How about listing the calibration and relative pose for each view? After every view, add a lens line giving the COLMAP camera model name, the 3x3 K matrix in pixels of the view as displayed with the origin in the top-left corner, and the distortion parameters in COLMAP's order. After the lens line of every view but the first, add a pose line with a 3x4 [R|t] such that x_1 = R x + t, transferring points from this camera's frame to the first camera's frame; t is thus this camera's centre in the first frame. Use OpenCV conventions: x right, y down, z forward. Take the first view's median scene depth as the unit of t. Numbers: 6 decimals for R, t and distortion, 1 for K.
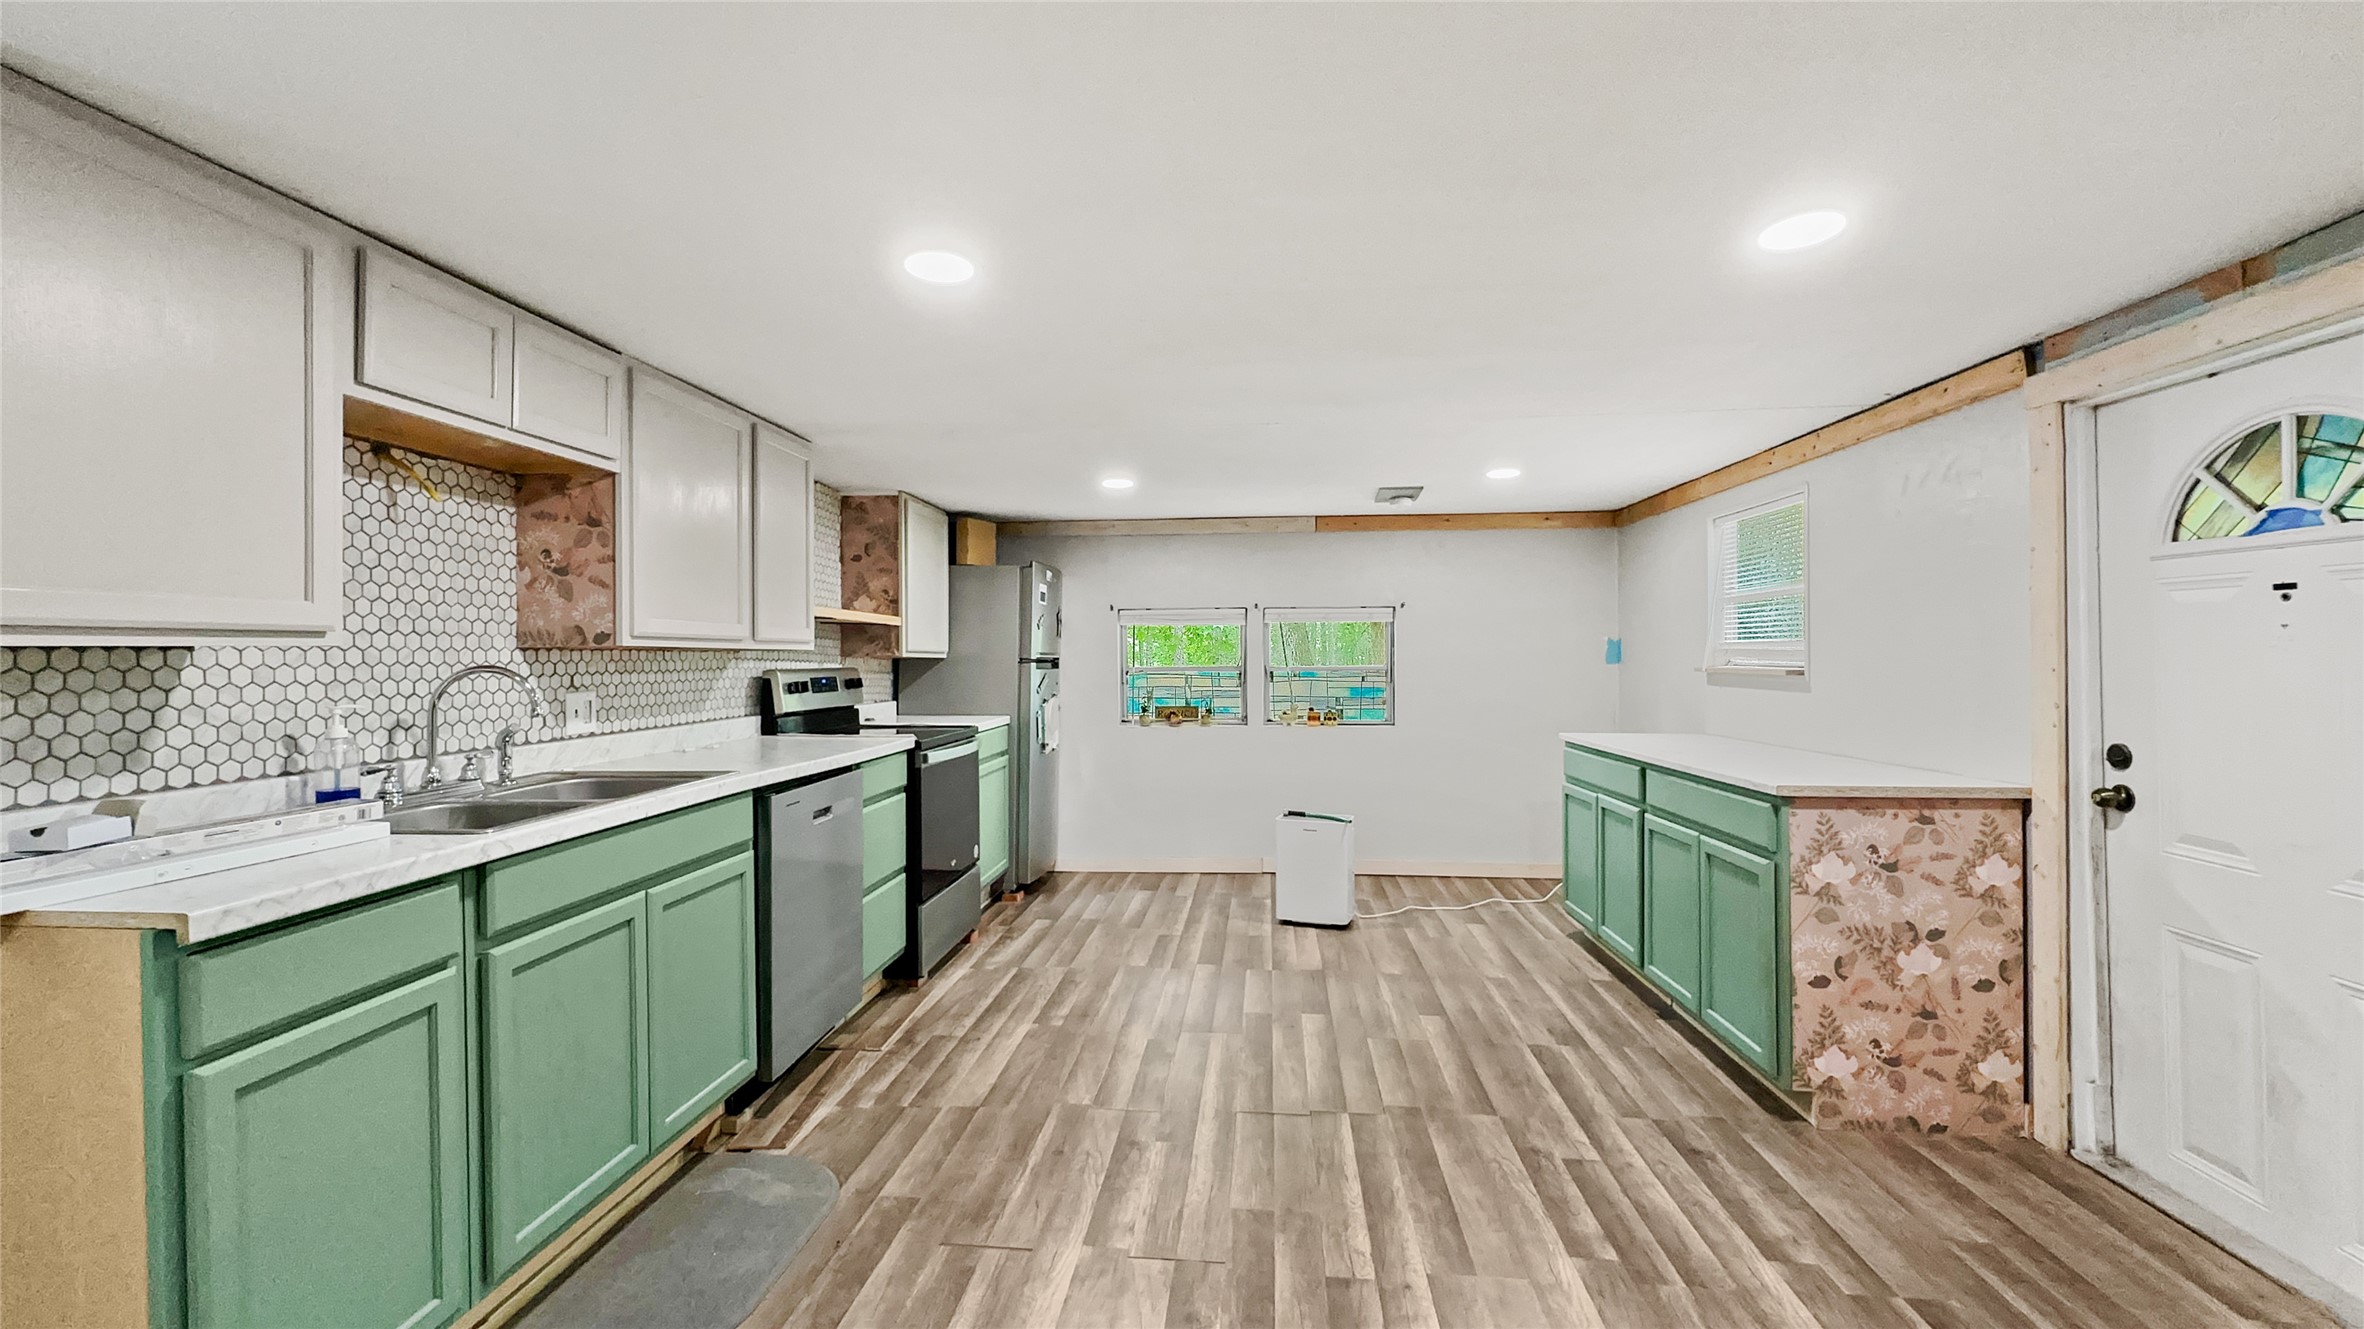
lens RADIAL K [[954.4, 0, 1182.0], [0, 954.4, 664.5], [0, 0, 1]] dist [-0.000589, -0.000095]
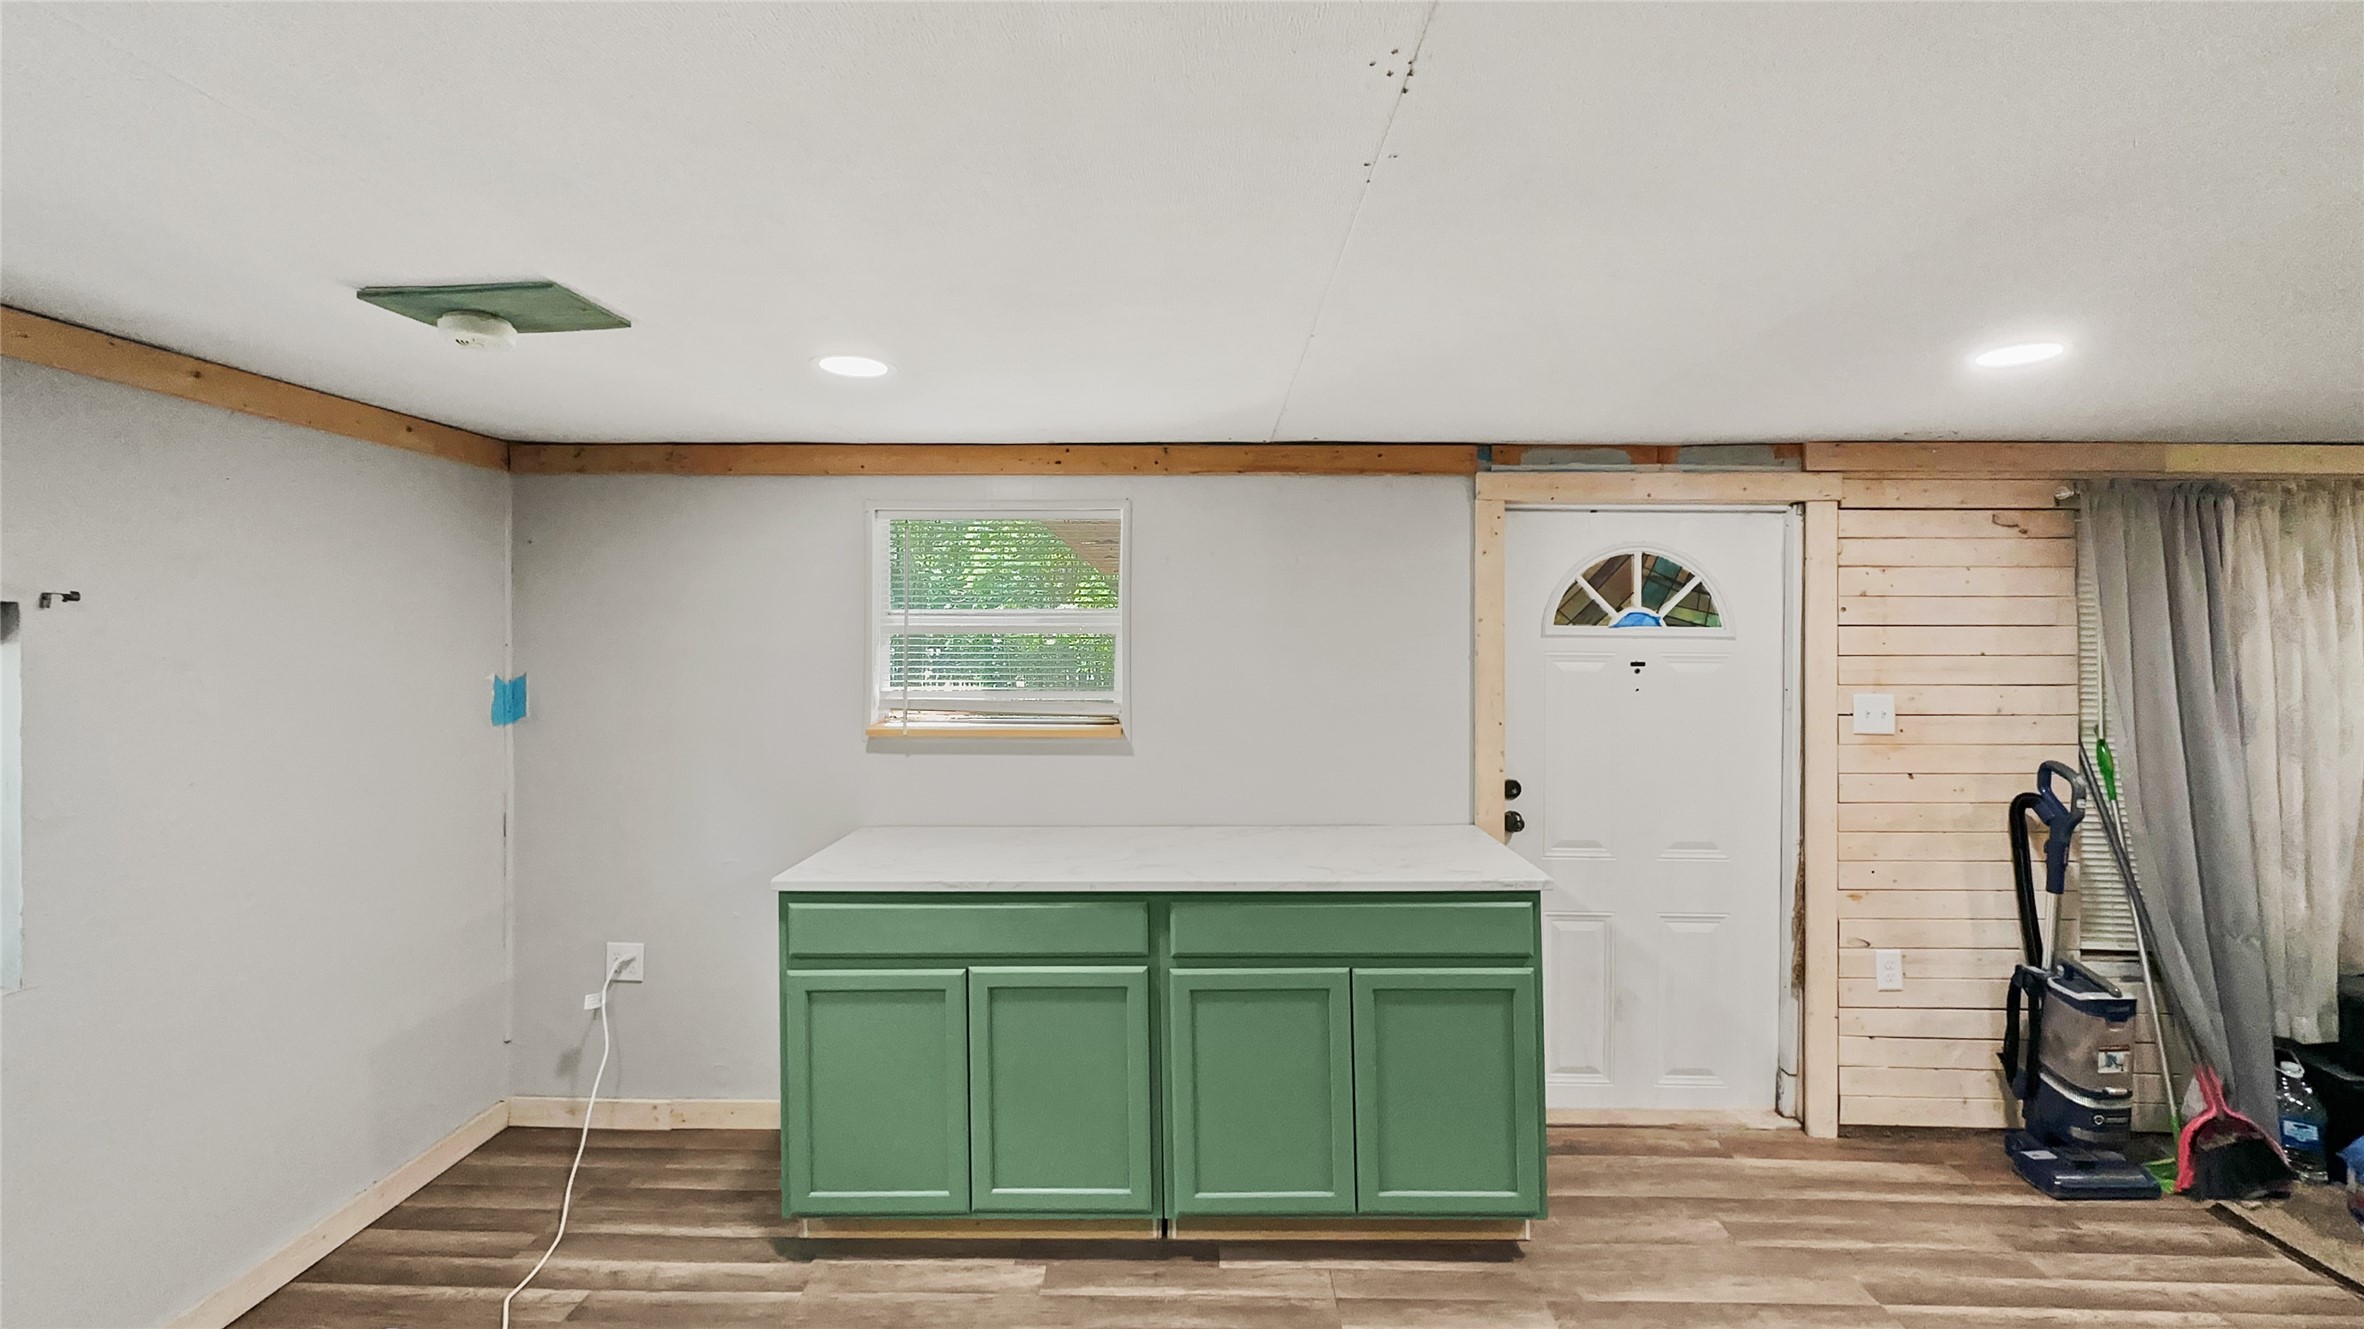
lens RADIAL K [[967.8, 0, 1183.2], [0, 967.8, 628.7], [0, 0, 1]] dist [-0.002231, -0.000176]
pose [[-0.066663, 0.010298, 0.997722, -0.279044], [0.007248, 0.999925, -0.009836, -0.109246], [-0.997749, 0.006576, -0.066733, 1.551770]]
